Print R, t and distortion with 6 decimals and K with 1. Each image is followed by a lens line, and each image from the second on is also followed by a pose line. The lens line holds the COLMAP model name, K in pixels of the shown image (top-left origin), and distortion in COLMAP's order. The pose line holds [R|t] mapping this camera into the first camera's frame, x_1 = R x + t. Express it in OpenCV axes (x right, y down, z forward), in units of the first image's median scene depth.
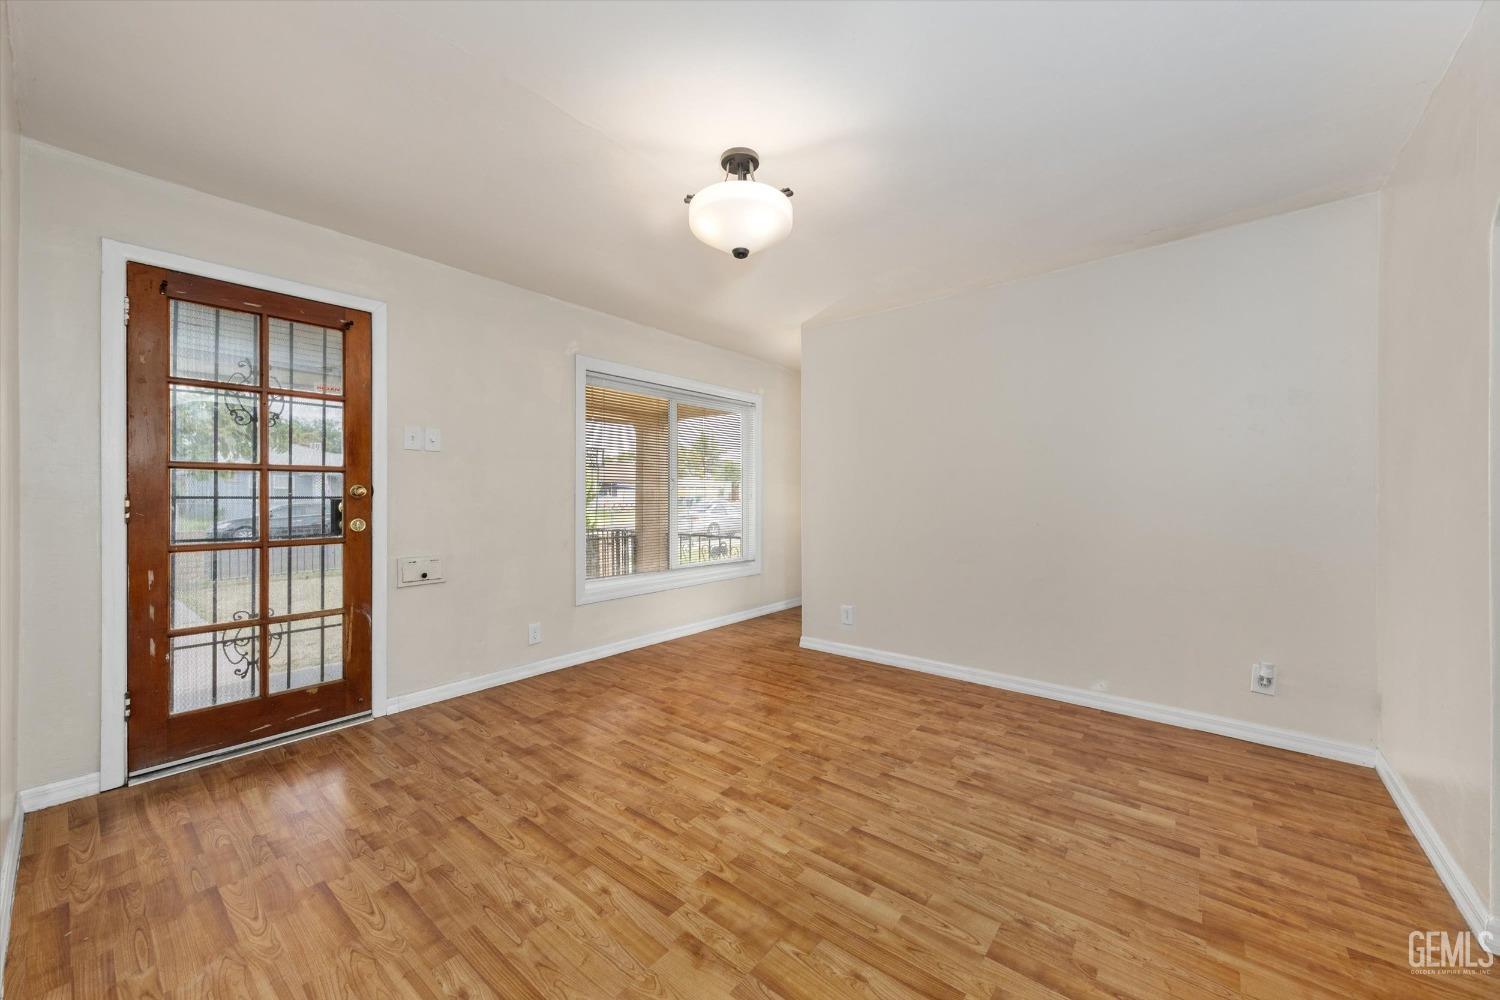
lens RADIAL K [[540.2, 0, 739.2], [0, 540.2, 496.4], [0, 0, 1]] dist [0.000964, -0.000225]
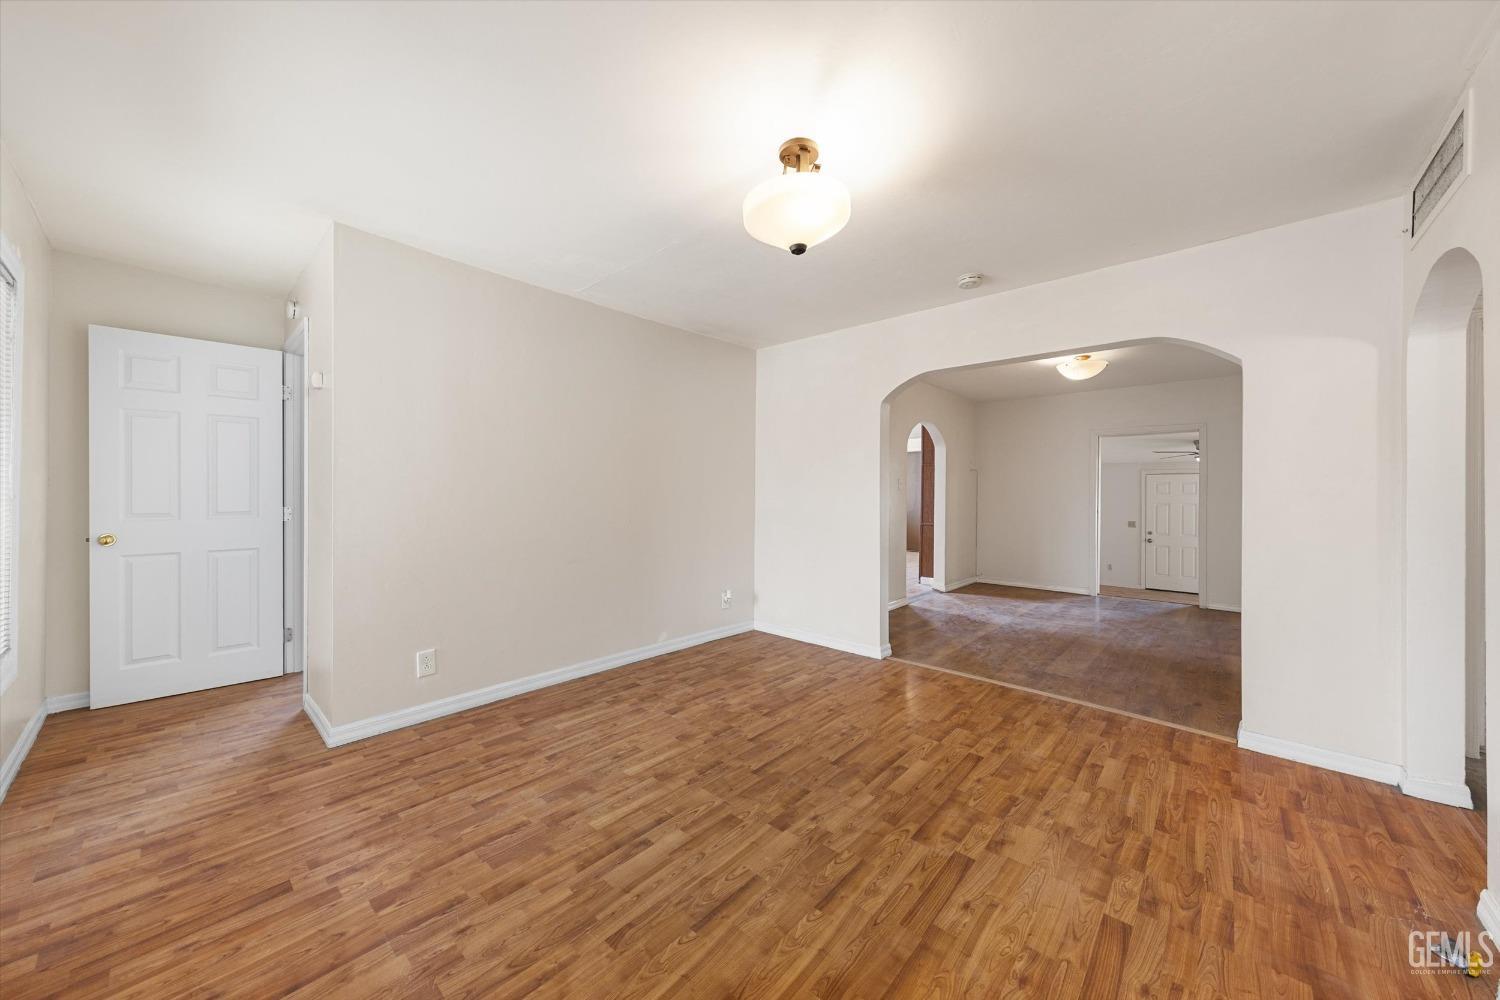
lens RADIAL K [[540.2, 0, 739.2], [0, 540.2, 496.4], [0, 0, 1]] dist [0.000964, -0.000225]
pose [[0.051173, -0.007468, 0.998662, -0.827443], [-0.000853, 0.999971, 0.007521, -0.015125], [-0.998689, -0.001237, 0.051165, 0.905344]]
